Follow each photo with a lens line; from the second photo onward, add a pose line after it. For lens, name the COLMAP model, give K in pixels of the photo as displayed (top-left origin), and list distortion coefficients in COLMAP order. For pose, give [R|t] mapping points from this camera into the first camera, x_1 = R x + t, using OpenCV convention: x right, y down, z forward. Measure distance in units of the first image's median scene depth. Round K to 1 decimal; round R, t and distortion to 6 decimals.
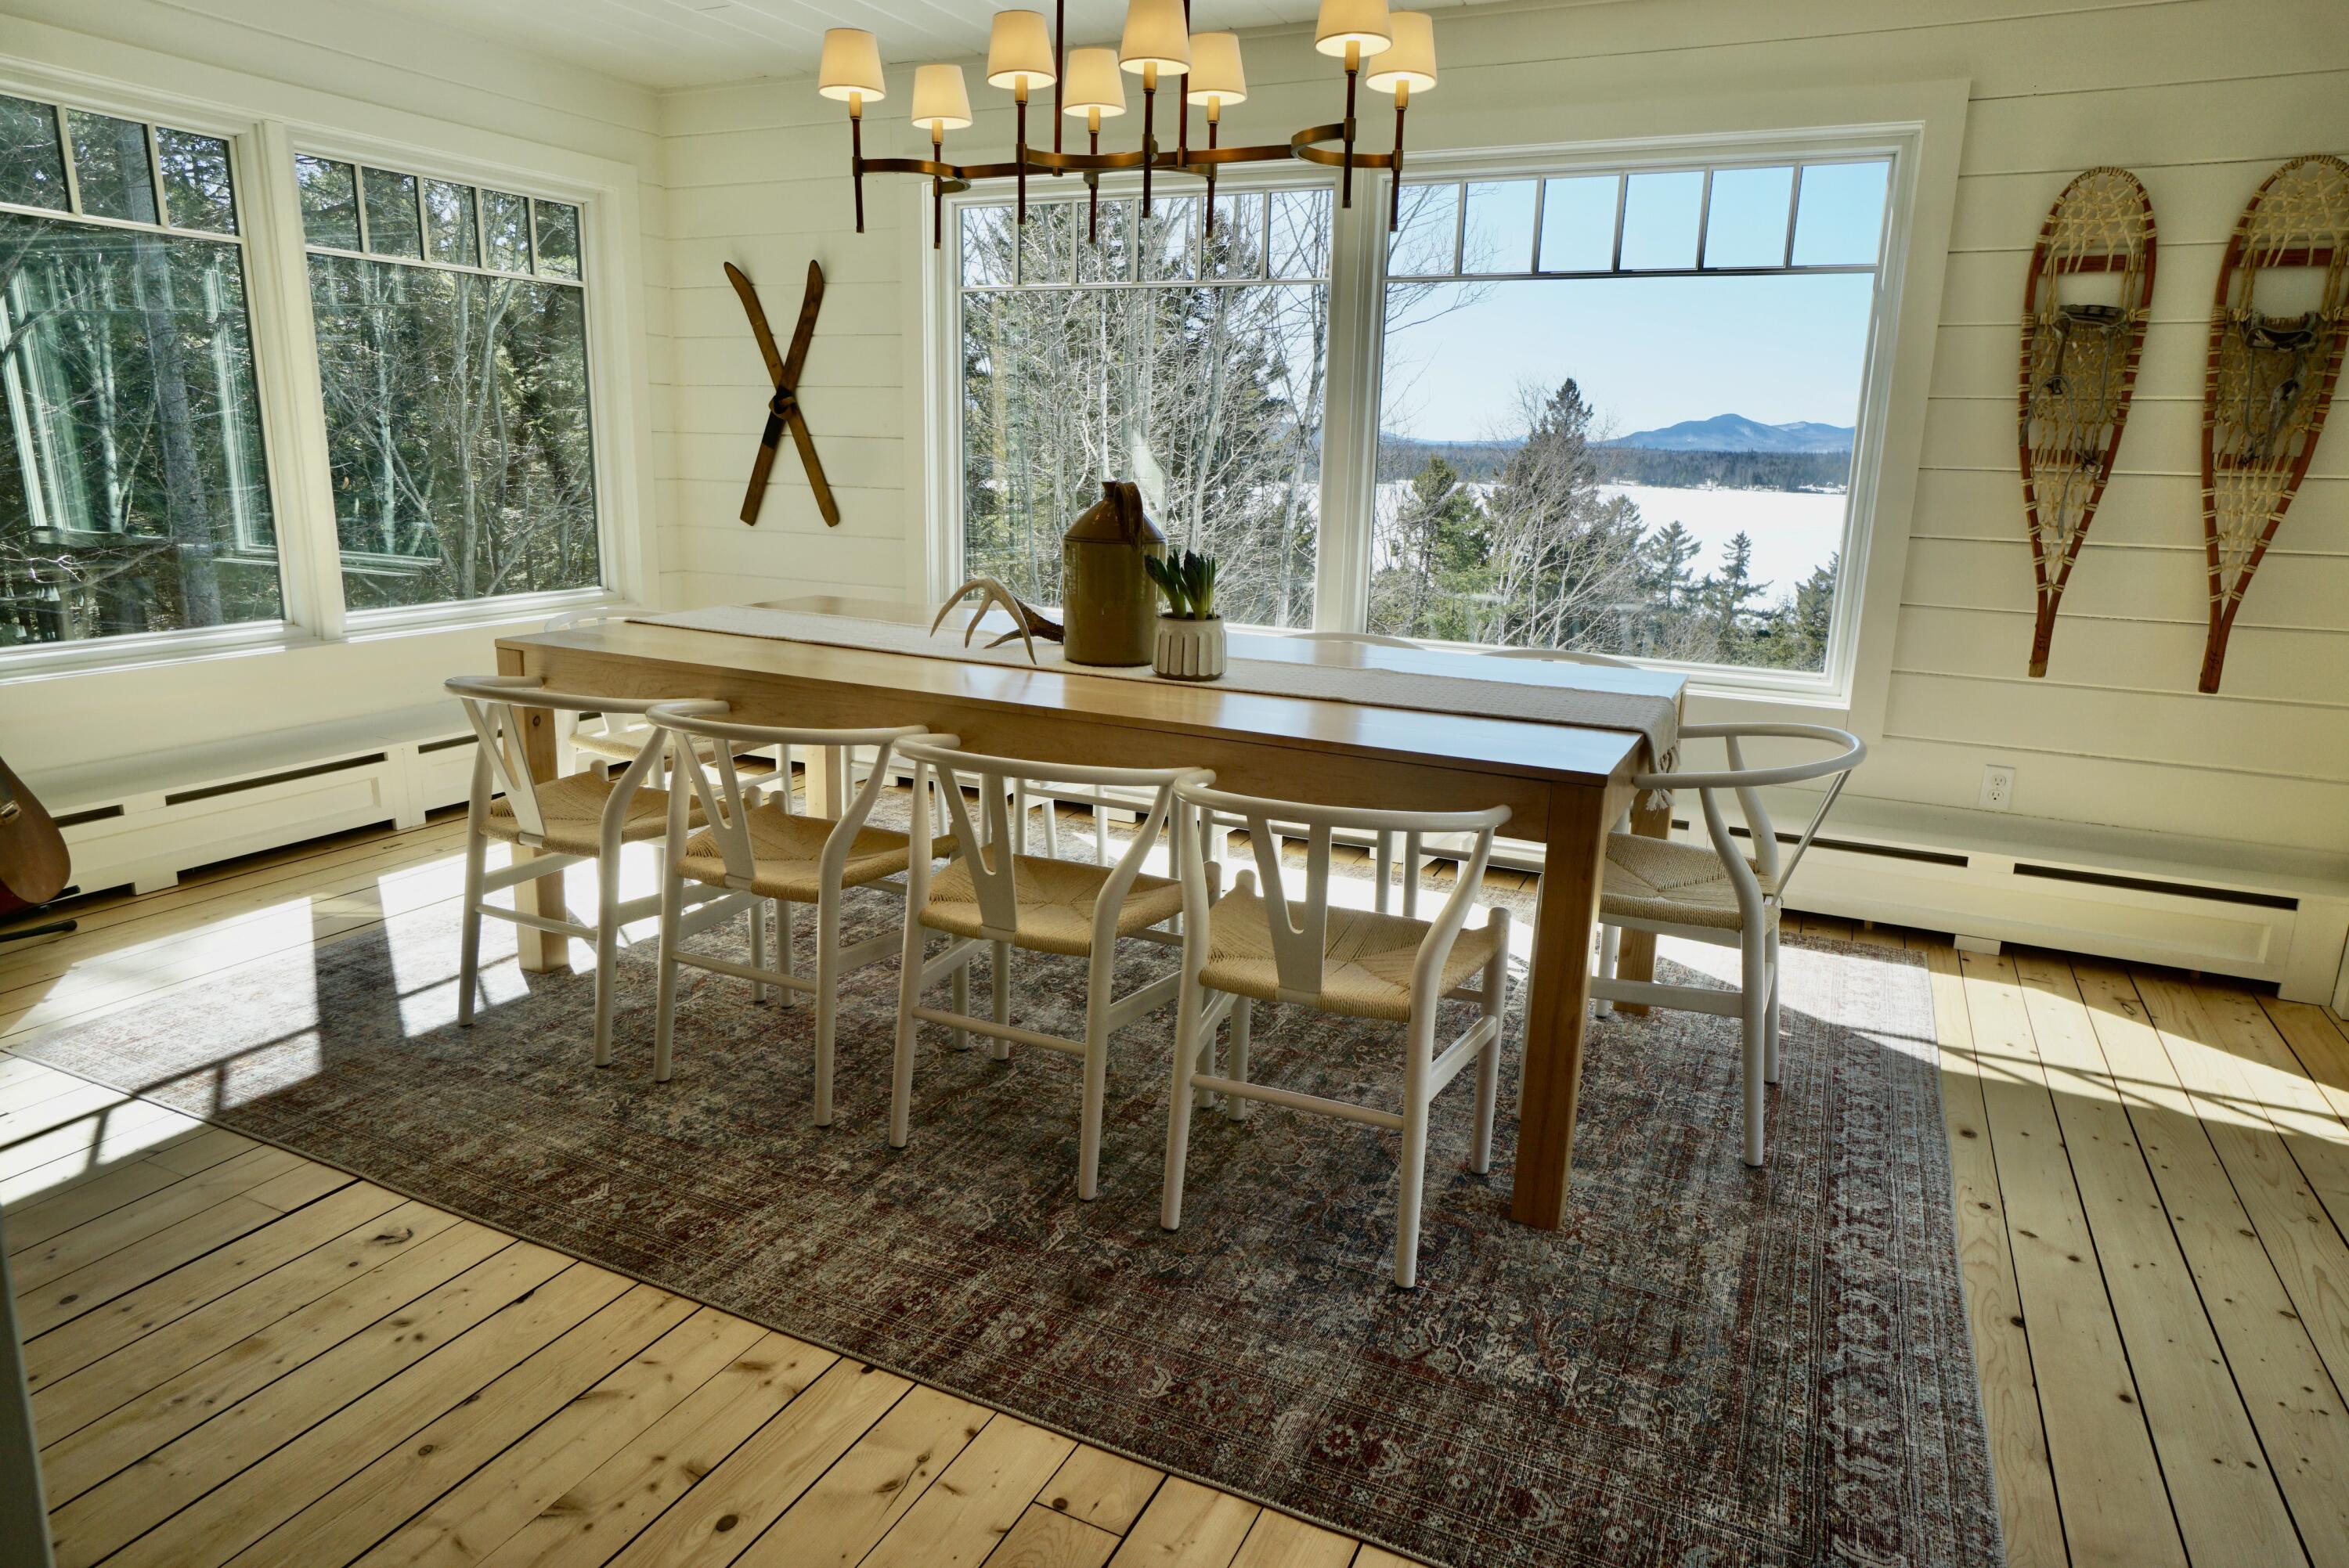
lens RADIAL K [[1420.5, 0, 1172.1], [0, 1420.5, 790.3], [0, 0, 1]] dist [0.015053, 0.000063]
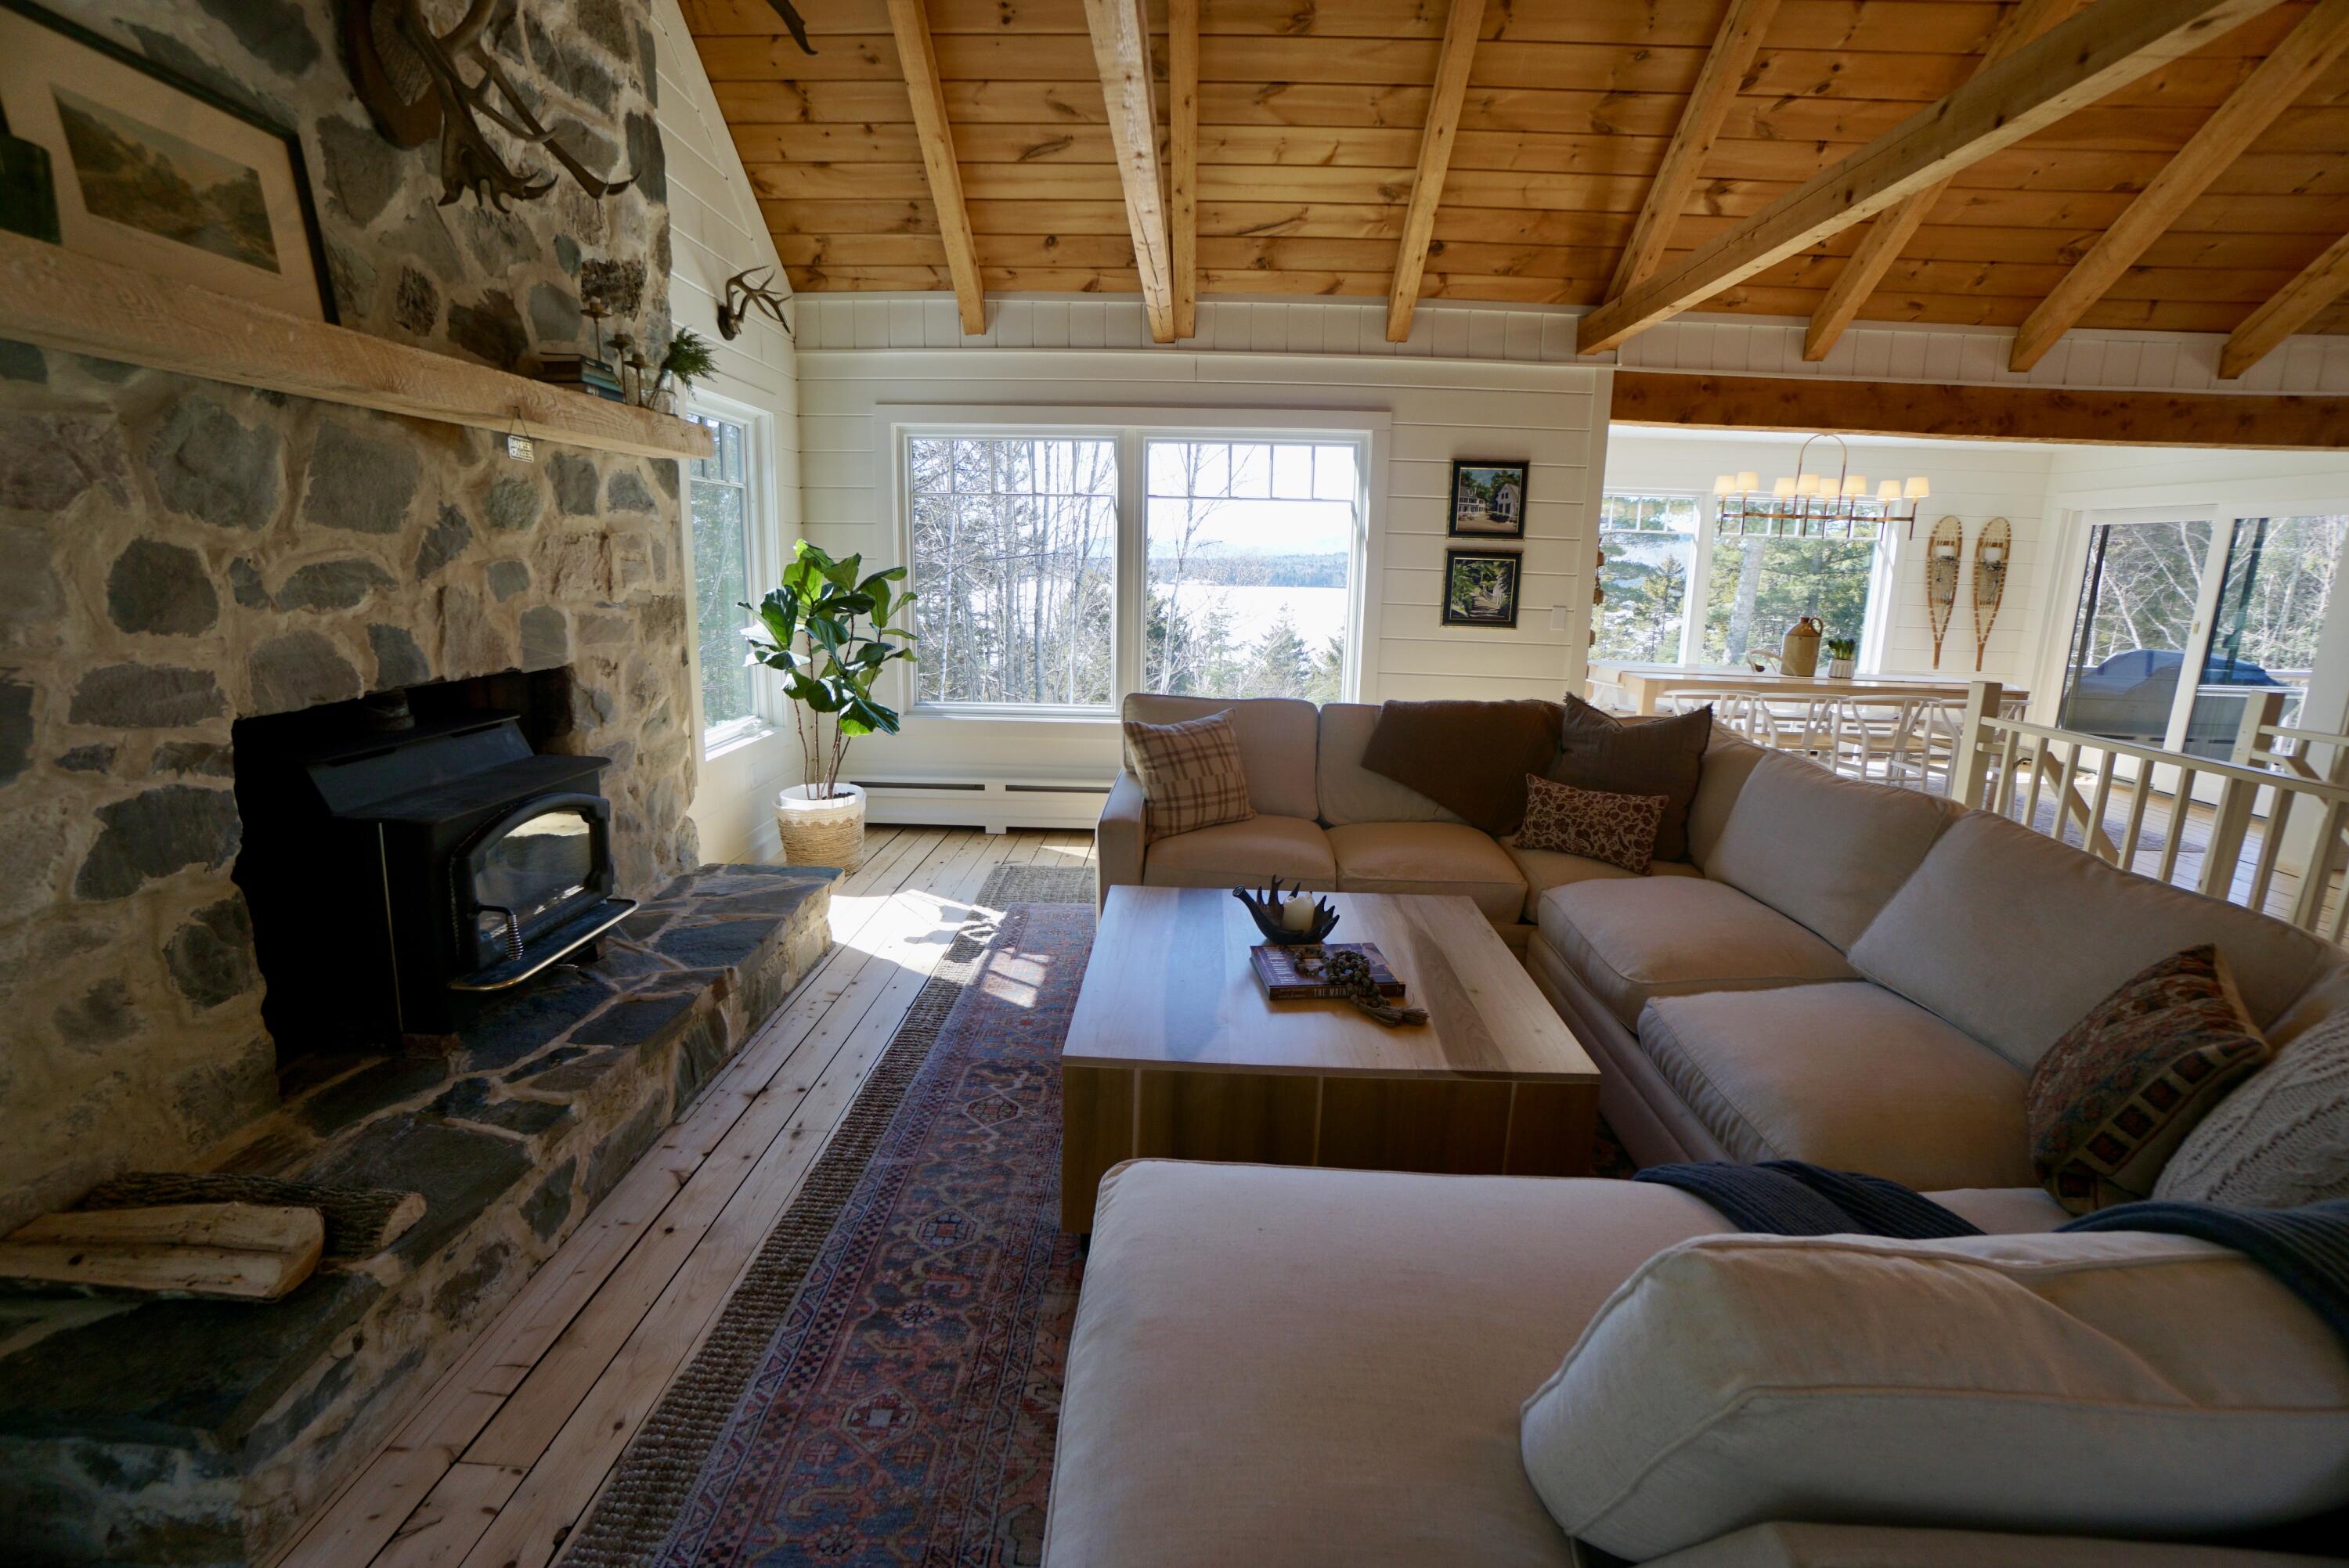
lens RADIAL K [[1038.8, 0, 1165.7], [0, 1038.8, 766.7], [0, 0, 1]] dist [-0.056557, 0.018146]
pose [[0.917659, -0.083949, 0.388400, -1.966249], [0.100313, 0.994712, -0.022009, 0.012443], [-0.384499, 0.059158, 0.921228, -0.415252]]
